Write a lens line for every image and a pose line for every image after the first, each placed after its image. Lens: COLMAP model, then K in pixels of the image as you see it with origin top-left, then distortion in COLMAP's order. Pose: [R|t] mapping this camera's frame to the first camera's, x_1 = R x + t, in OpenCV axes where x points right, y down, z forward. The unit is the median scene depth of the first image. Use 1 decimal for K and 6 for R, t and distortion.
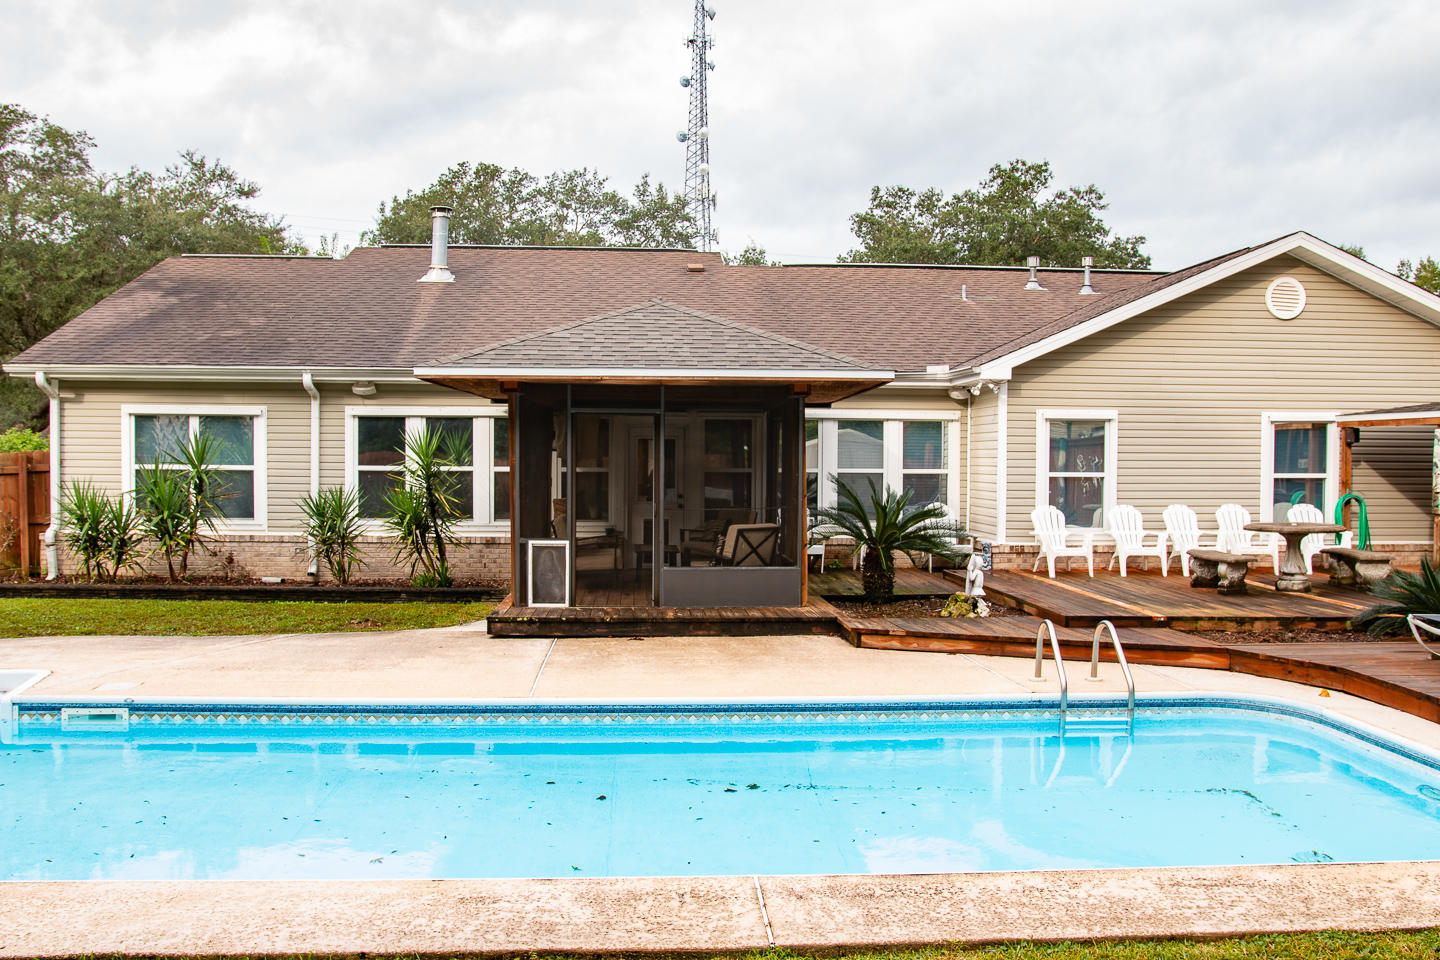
lens RADIAL K [[1189.0, 0, 720.0], [0, 1189.0, 480.0], [0, 0, 1]] dist [-0.088334, 0.082030]
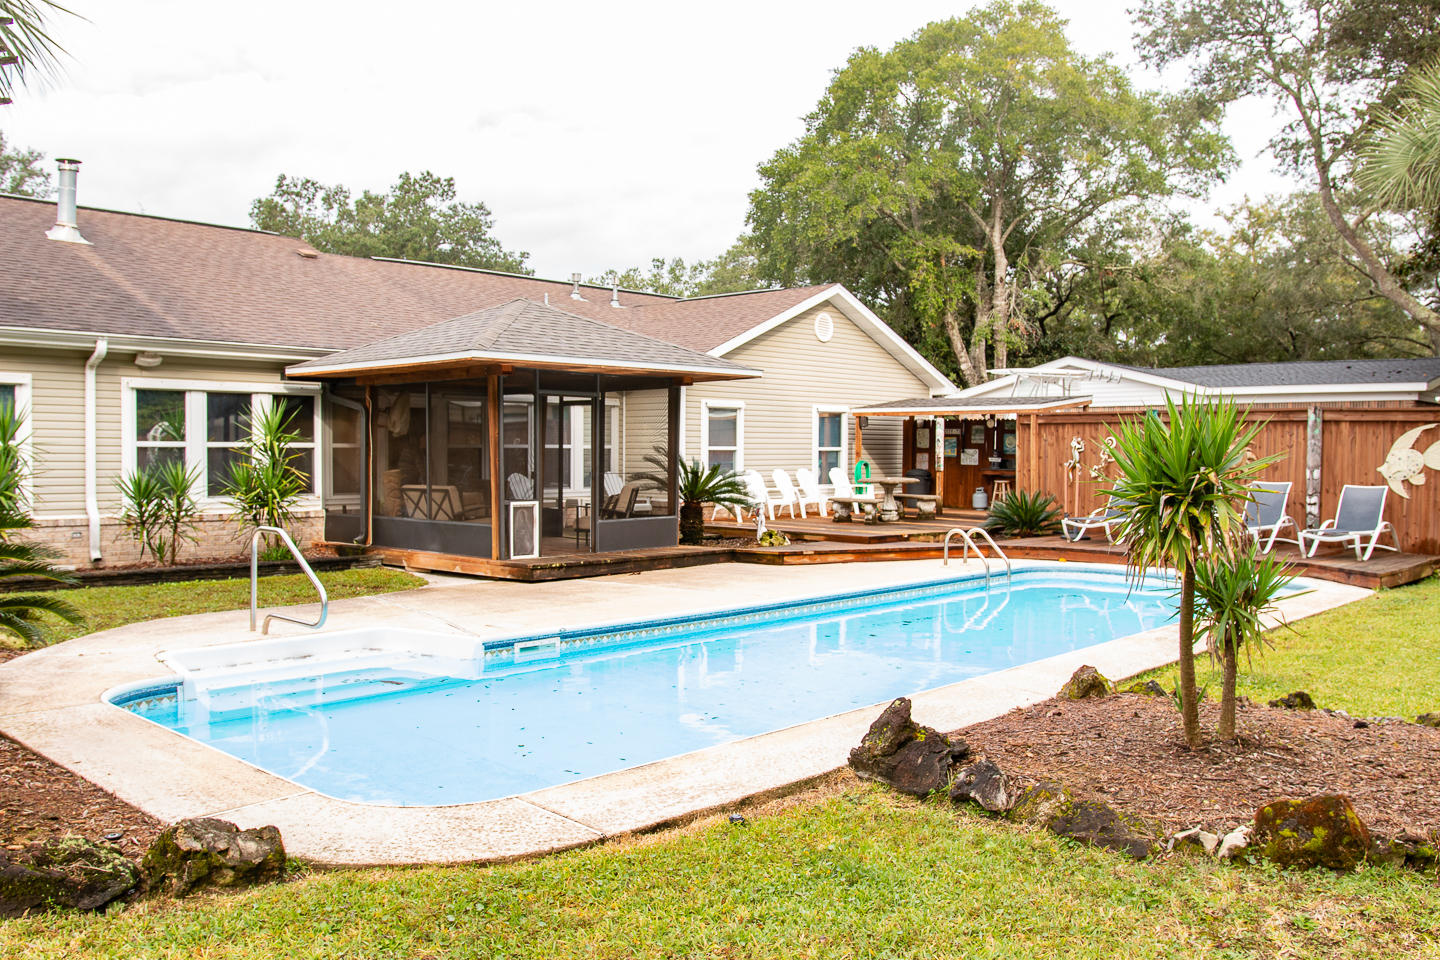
lens RADIAL K [[1189.0, 0, 720.0], [0, 1189.0, 480.0], [0, 0, 1]] dist [-0.088334, 0.082030]
pose [[0.727080, -0.020107, 0.686258, -0.654902], [0.013495, 0.999796, 0.014995, 0.011593], [-0.686420, -0.001642, 0.727204, 0.009588]]
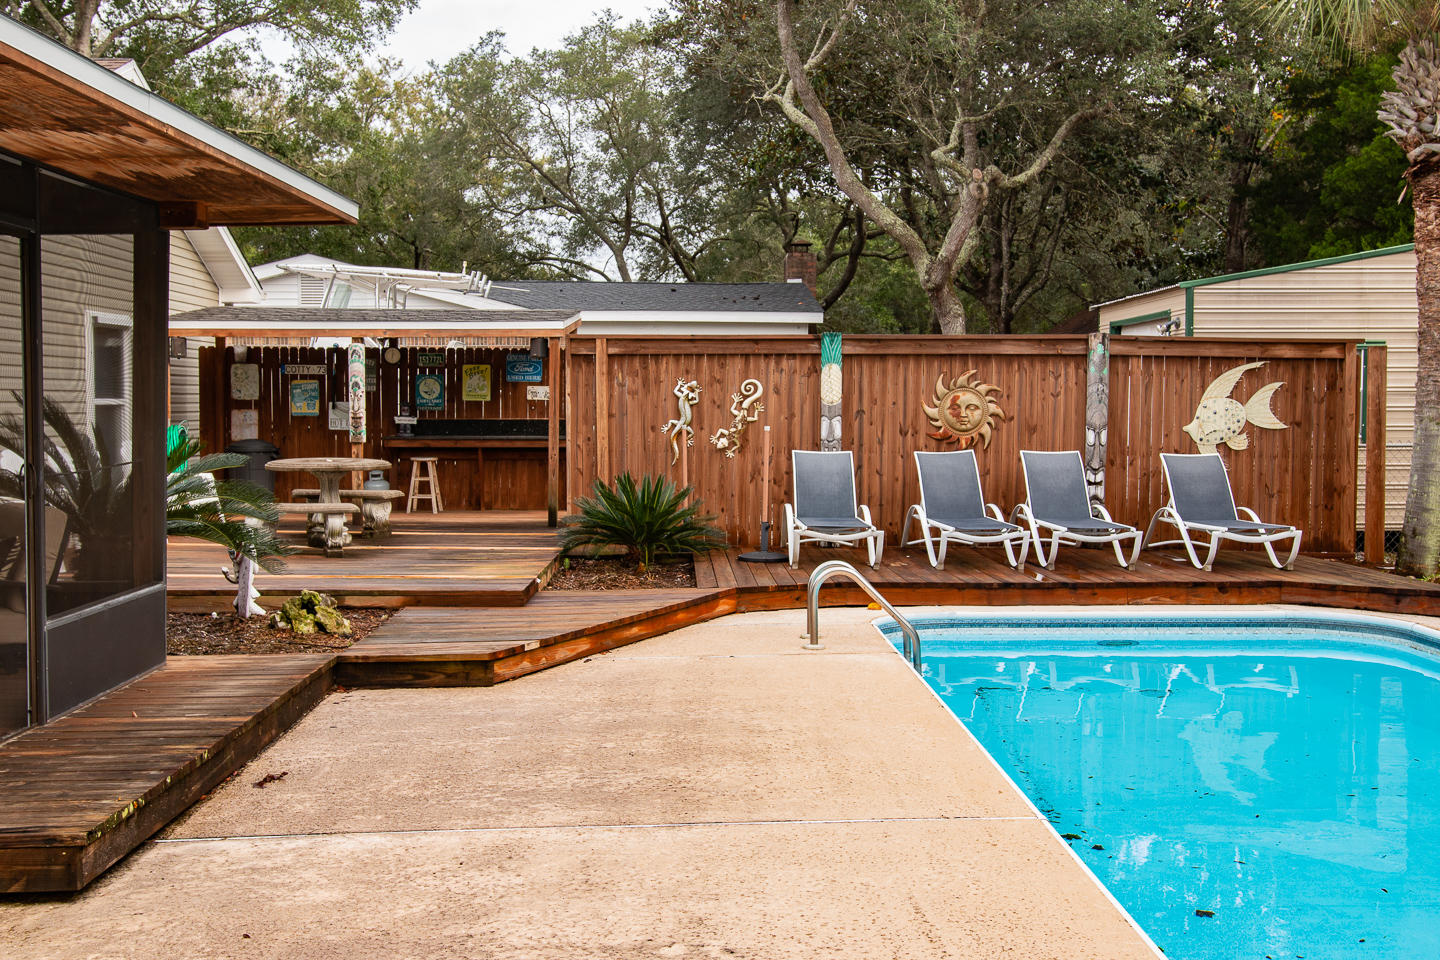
lens RADIAL K [[1536.6, 0, 720.0], [0, 1536.6, 480.0], [0, 0, 1]] dist [-0.005719, 0.004319]
pose [[0.041209, -0.052645, 0.997763, -0.446157], [0.020044, 0.998454, 0.051854, 0.002929], [-0.998949, 0.017862, 0.042200, 0.611769]]
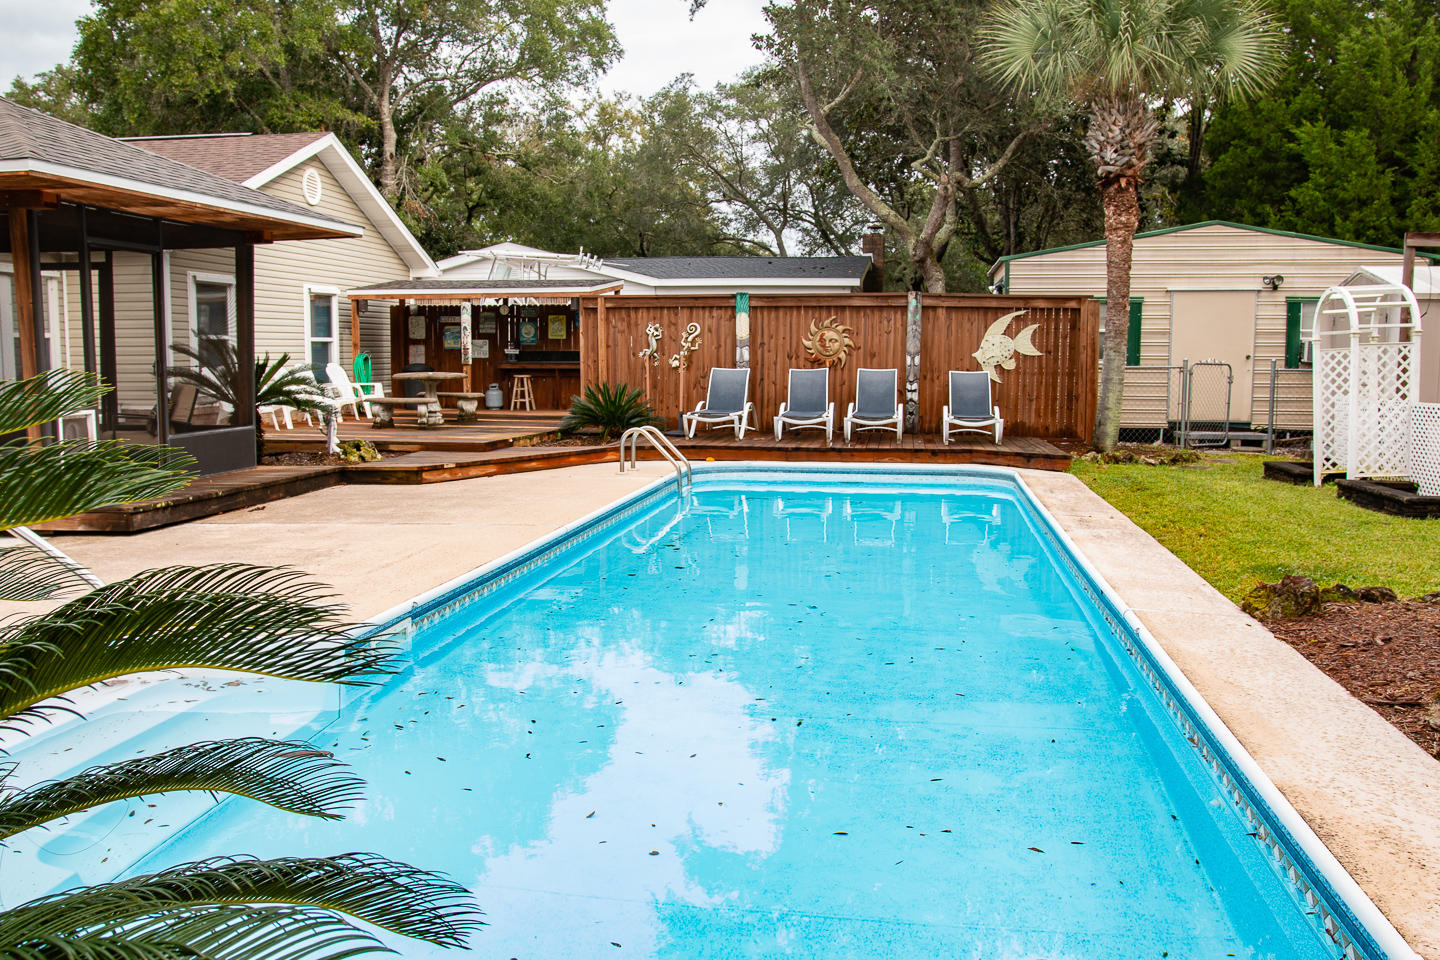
lens RADIAL K [[1222.5, 0, 720.0], [0, 1222.5, 480.0], [0, 0, 1]] dist [-0.095807, 0.083852]
pose [[0.218877, -0.106086, 0.969968, -0.647669], [0.019818, 0.994350, 0.104281, 0.018838], [-0.975551, -0.003601, 0.219743, 0.348464]]
